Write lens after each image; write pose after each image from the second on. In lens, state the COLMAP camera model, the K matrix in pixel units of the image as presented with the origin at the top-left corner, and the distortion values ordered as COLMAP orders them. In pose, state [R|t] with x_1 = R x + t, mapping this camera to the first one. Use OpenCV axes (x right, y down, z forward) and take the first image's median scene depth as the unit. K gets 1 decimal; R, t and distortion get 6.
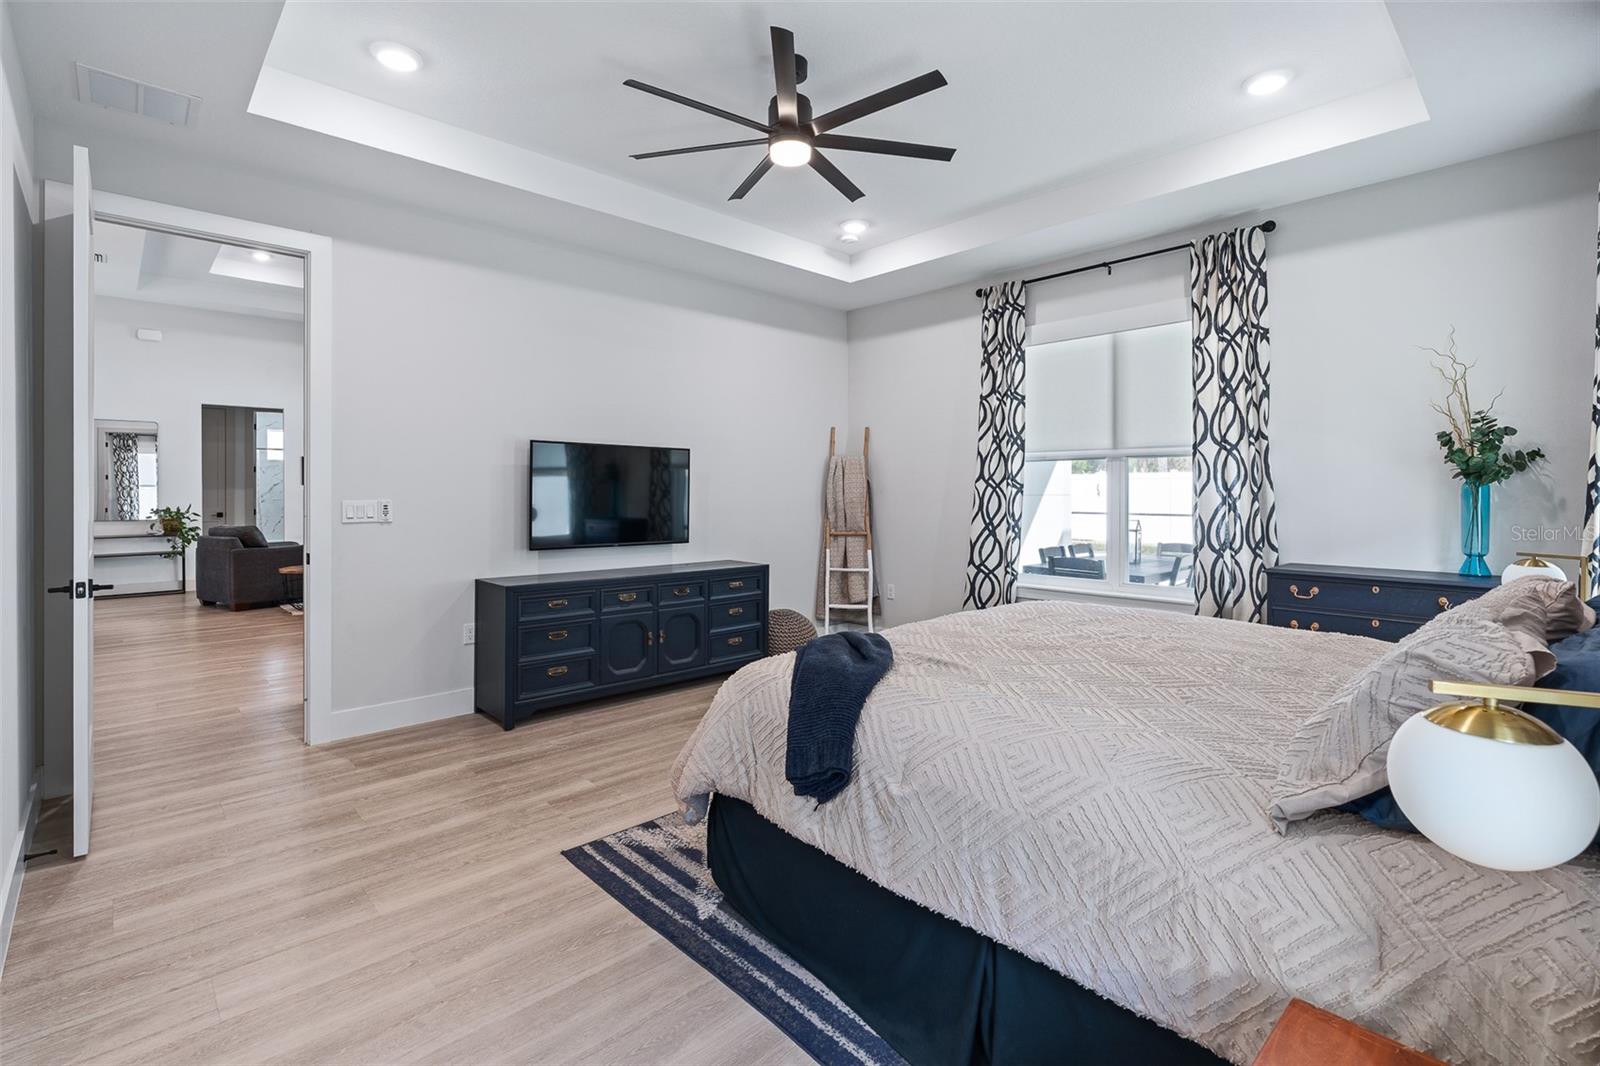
lens RADIAL K [[725.4, 0, 813.0], [0, 725.4, 507.8], [0, 0, 1]] dist [-0.004912, 0.003105]
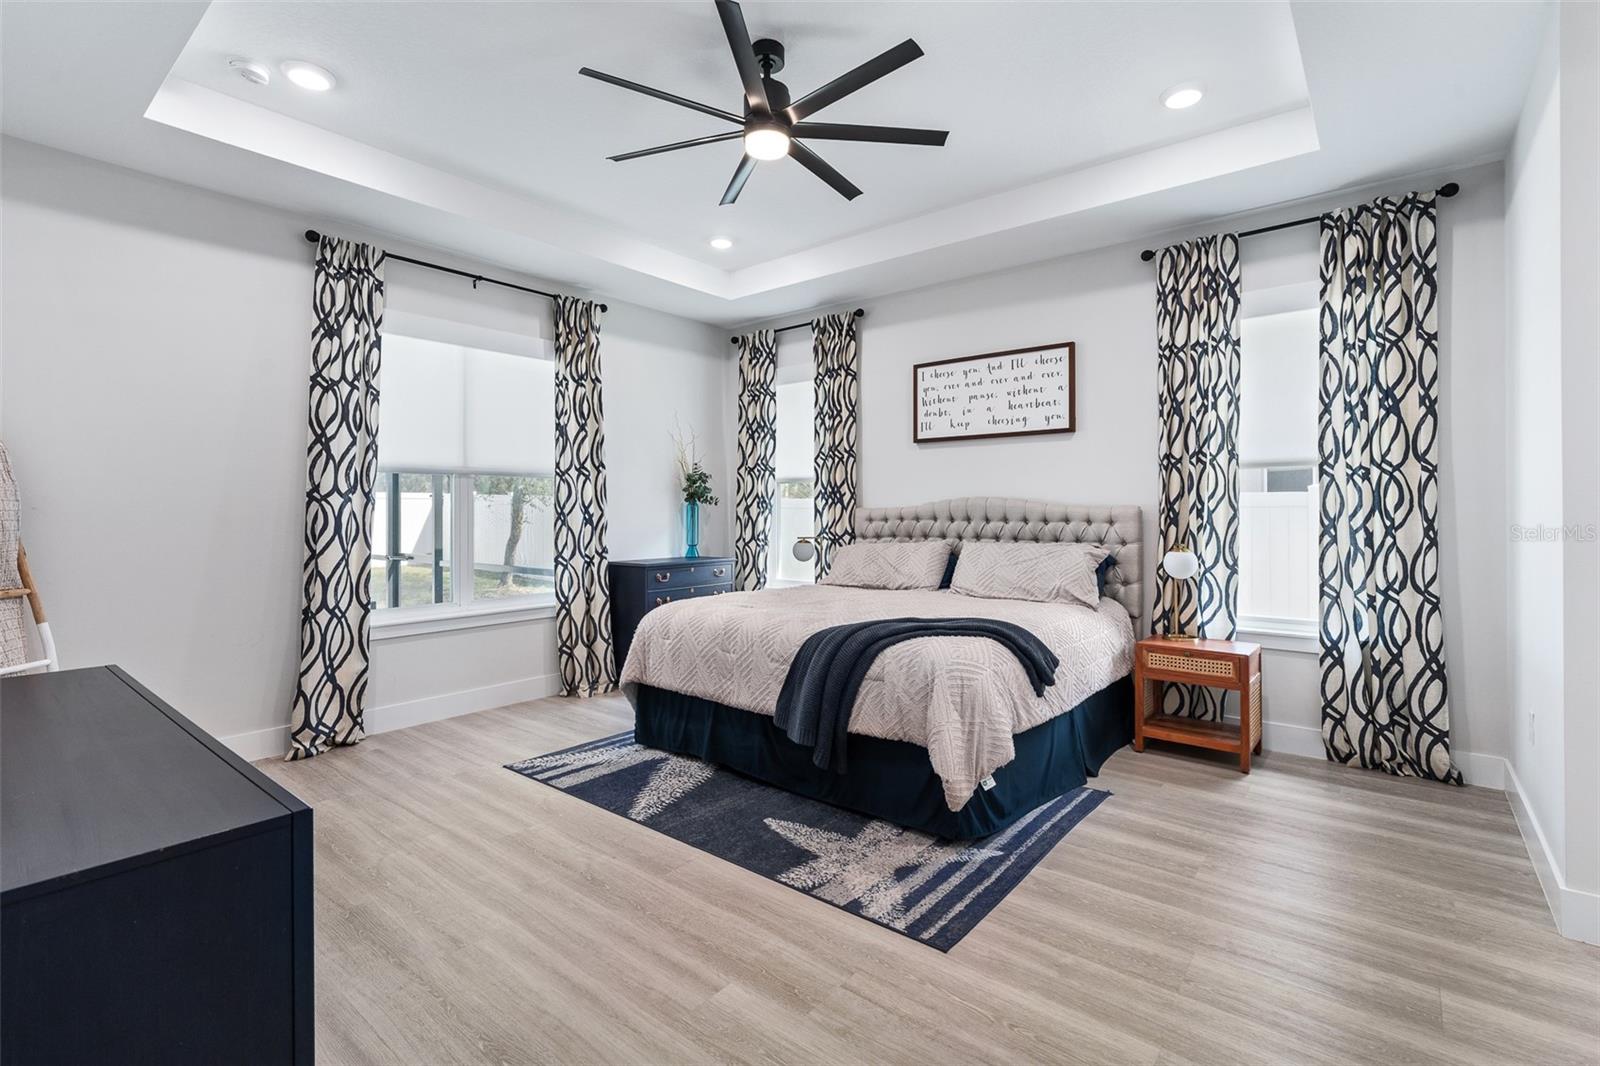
lens RADIAL K [[725.4, 0, 800.4], [0, 725.4, 500.2], [0, 0, 1]] dist [-0.004912, 0.003105]
pose [[-0.115019, 0.019560, 0.993171, -1.211811], [0.024640, 0.999555, -0.016832, -0.010916], [-0.993058, 0.022536, -0.115449, 1.330590]]
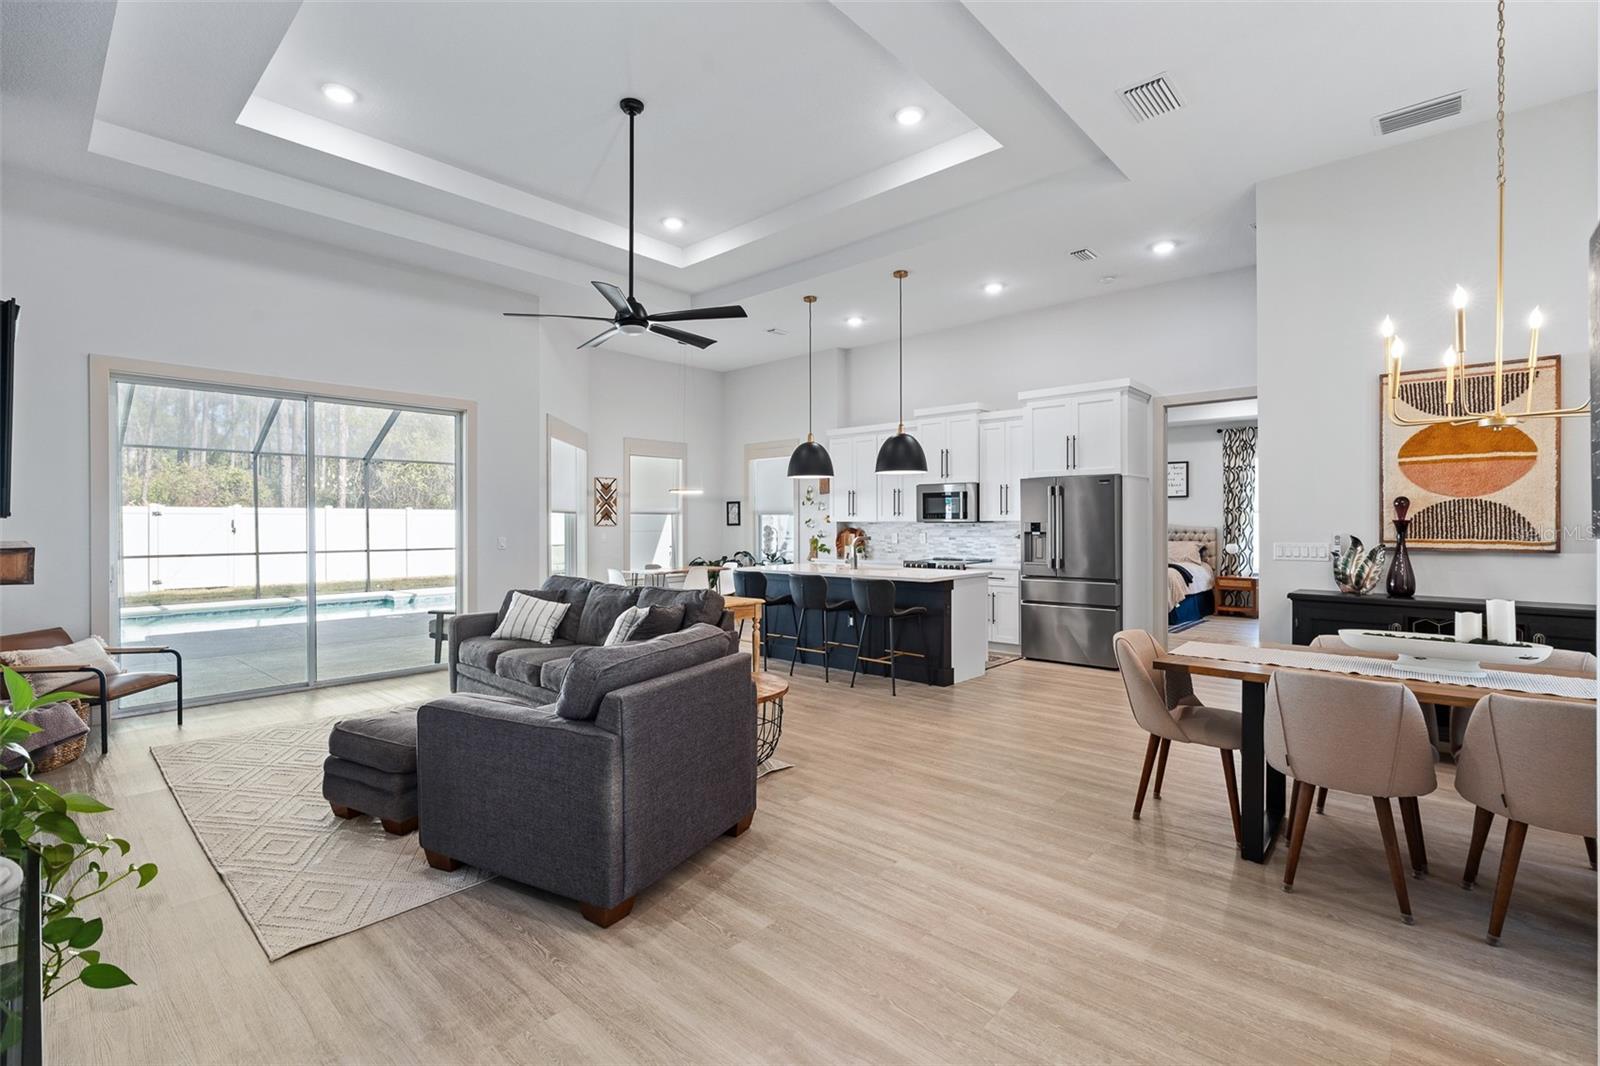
lens RADIAL K [[725.4, 0, 804.5], [0, 725.4, 524.2], [0, 0, 1]] dist [-0.004912, 0.003105]
pose [[-0.102130, 0.002604, 0.994768, -3.841093], [0.021575, 0.999767, -0.000402, -0.077229], [-0.994537, 0.021421, -0.102163, 3.354148]]
